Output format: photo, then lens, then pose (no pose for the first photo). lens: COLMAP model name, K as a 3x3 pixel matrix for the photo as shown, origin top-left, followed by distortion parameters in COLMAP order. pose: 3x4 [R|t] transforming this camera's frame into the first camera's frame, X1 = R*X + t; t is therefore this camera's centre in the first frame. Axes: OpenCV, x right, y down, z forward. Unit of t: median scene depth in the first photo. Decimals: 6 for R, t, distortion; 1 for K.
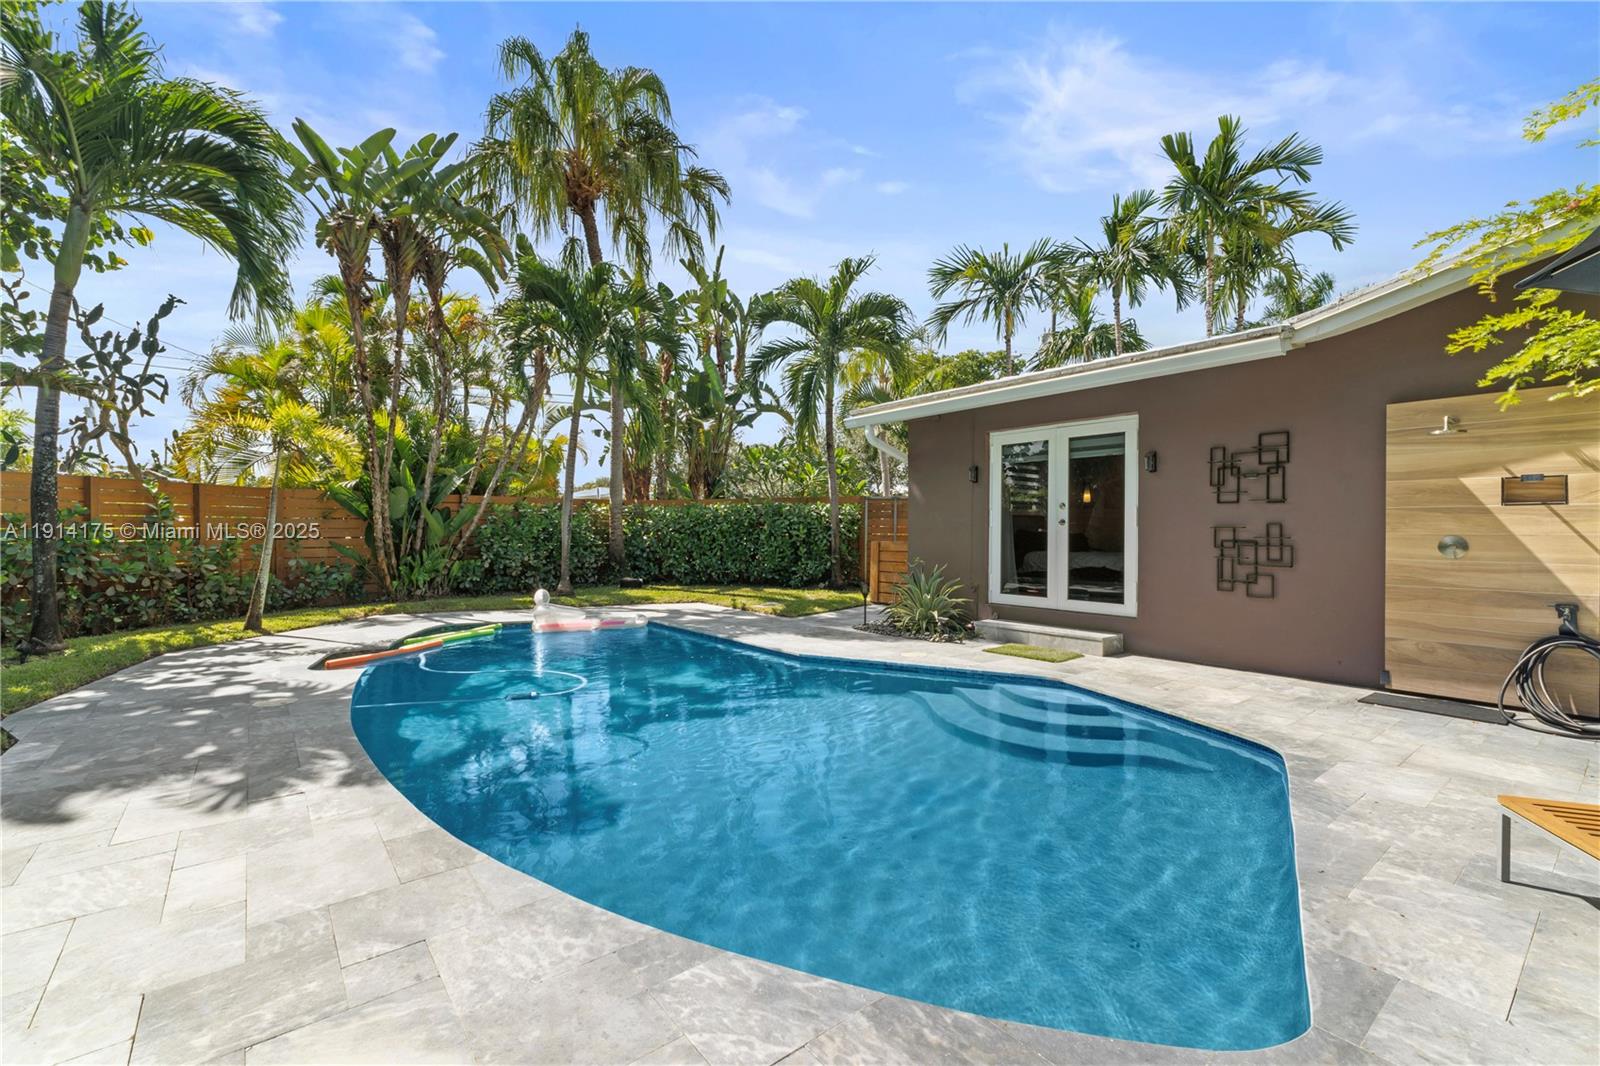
lens RADIAL K [[673.8, 0, 803.8], [0, 673.8, 536.0], [0, 0, 1]] dist [0.002773, 0.000688]
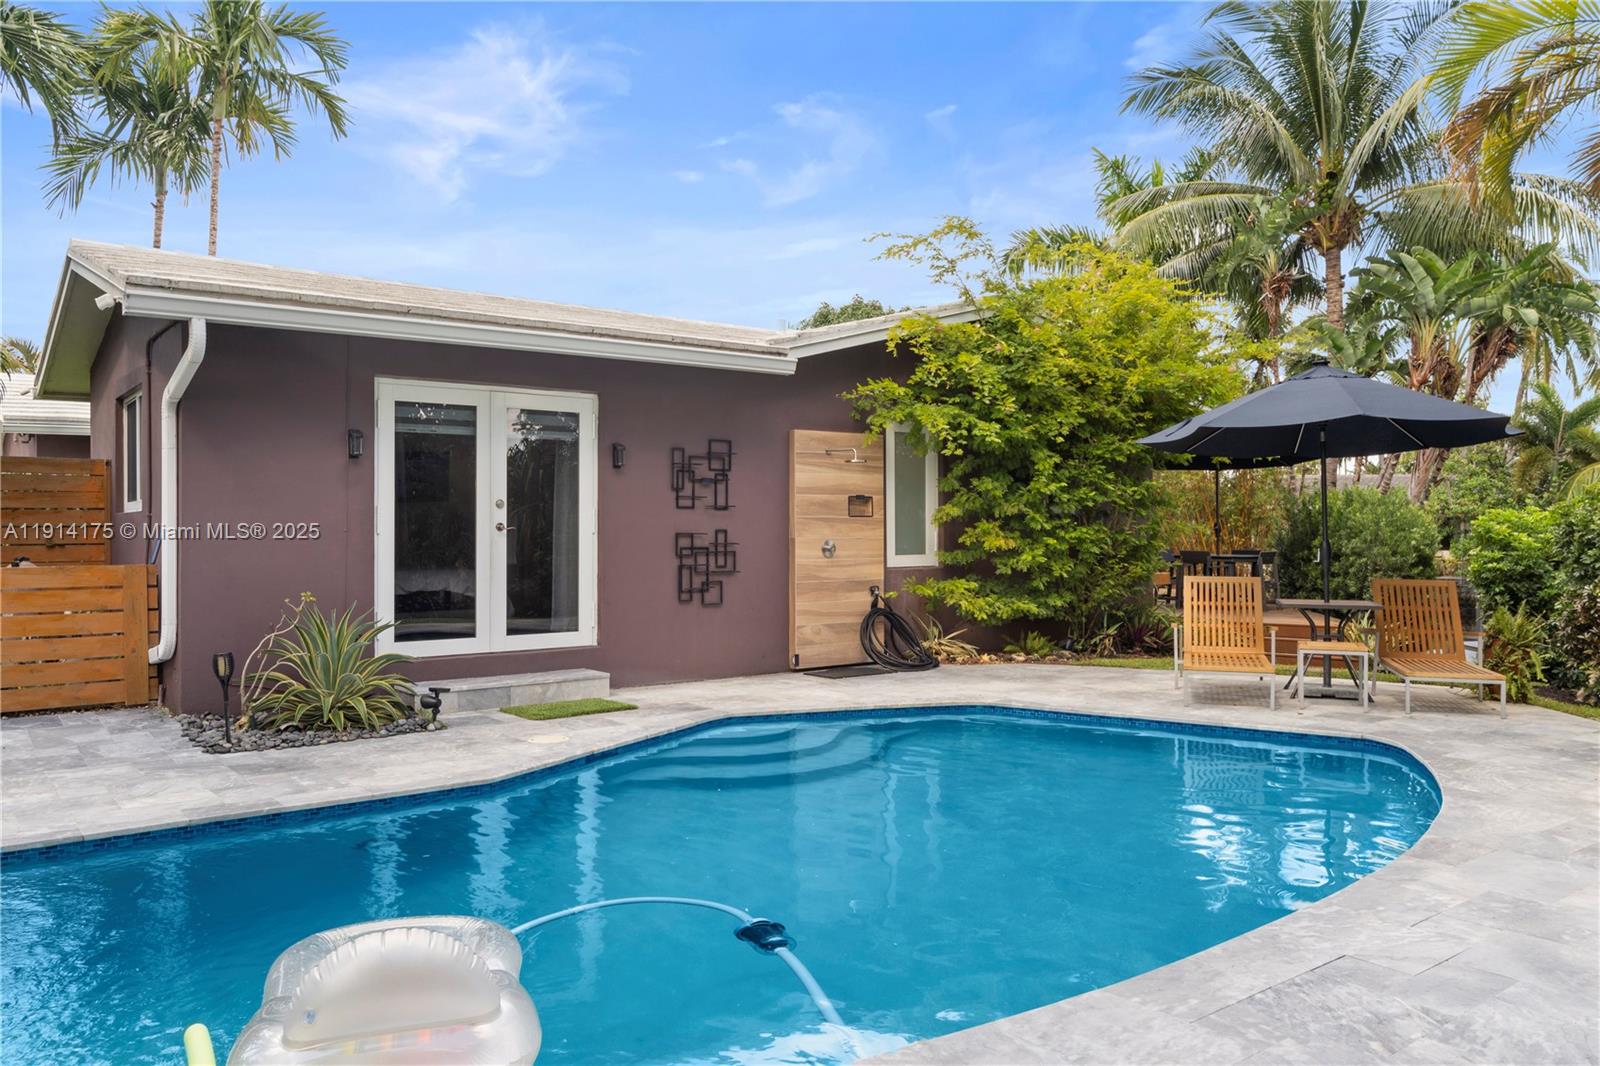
lens RADIAL K [[1172.2, 0, 802.5], [0, 1172.2, 501.9], [0, 0, 1]] dist [-0.008223, -0.001798]
pose [[0.022984, 0.017385, 0.999585, -0.990184], [0.008140, 0.999812, -0.017576, -0.027986], [-0.999703, 0.008541, 0.022839, 0.792420]]
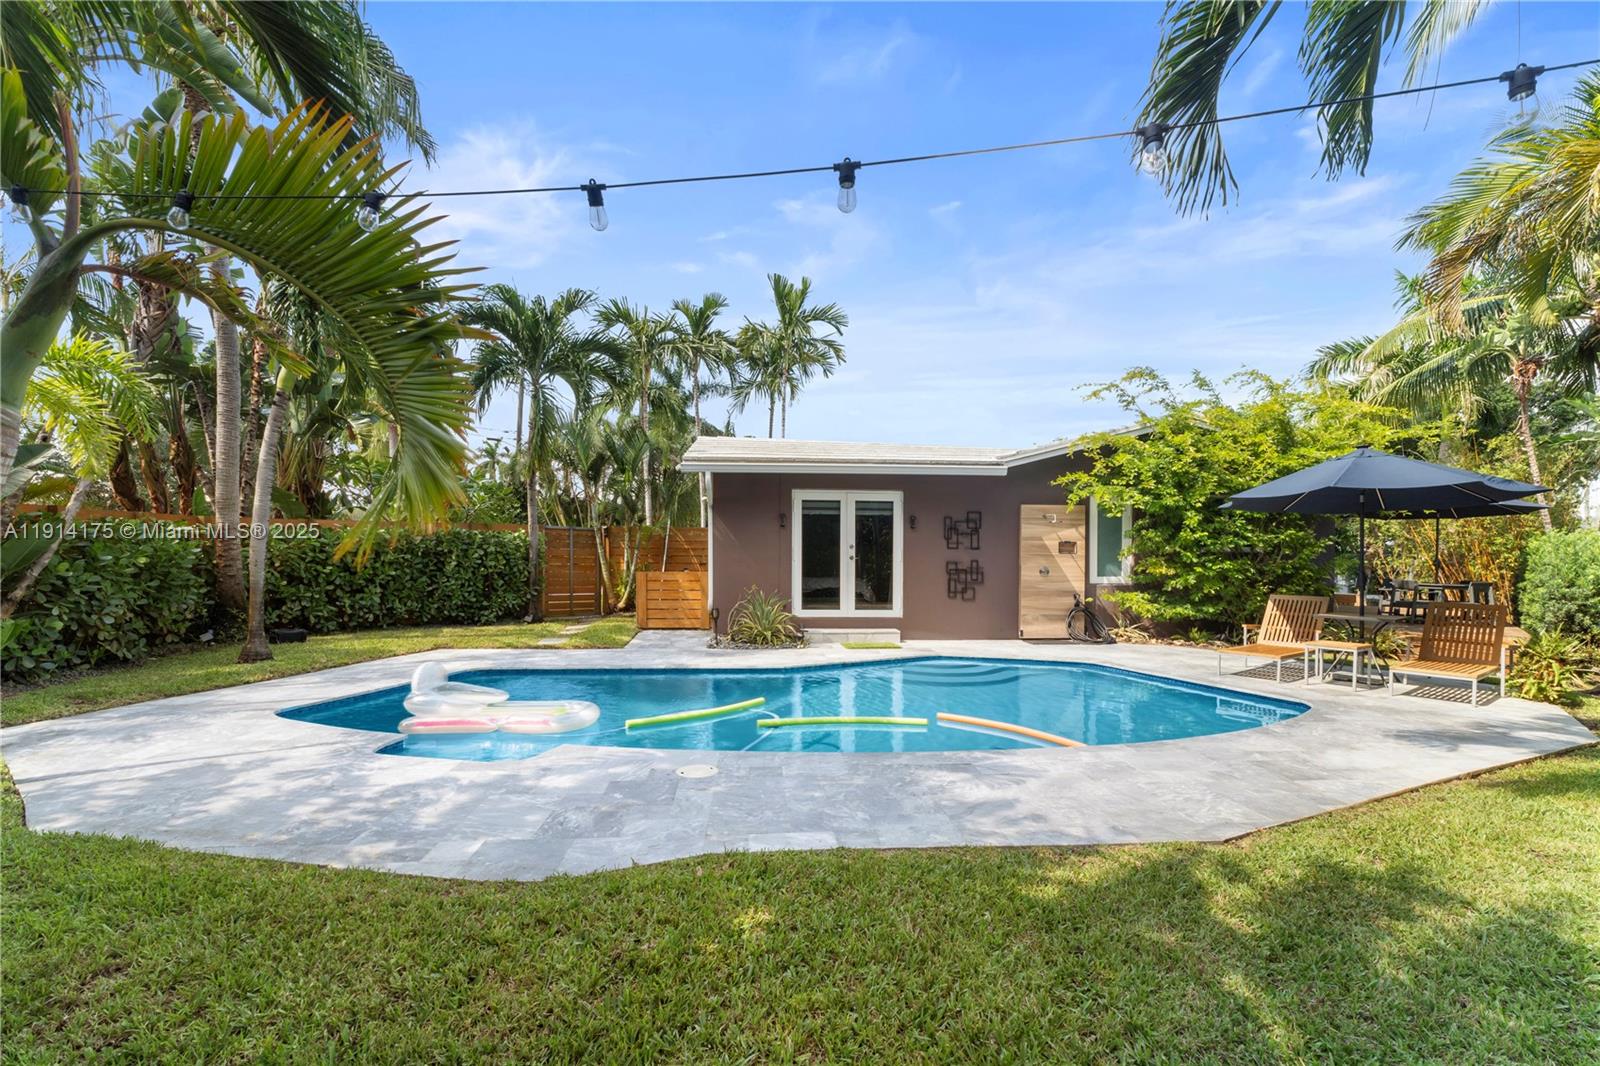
lens RADIAL K [[690.5, 0, 800.3], [0, 690.5, 557.8], [0, 0, 1]] dist [0.000092, 0.000070]
pose [[0.580360, -0.003321, 0.814353, -1.085066], [0.000344, 0.999993, 0.003833, -0.031913], [-0.814360, -0.001945, 0.580357, 0.264643]]
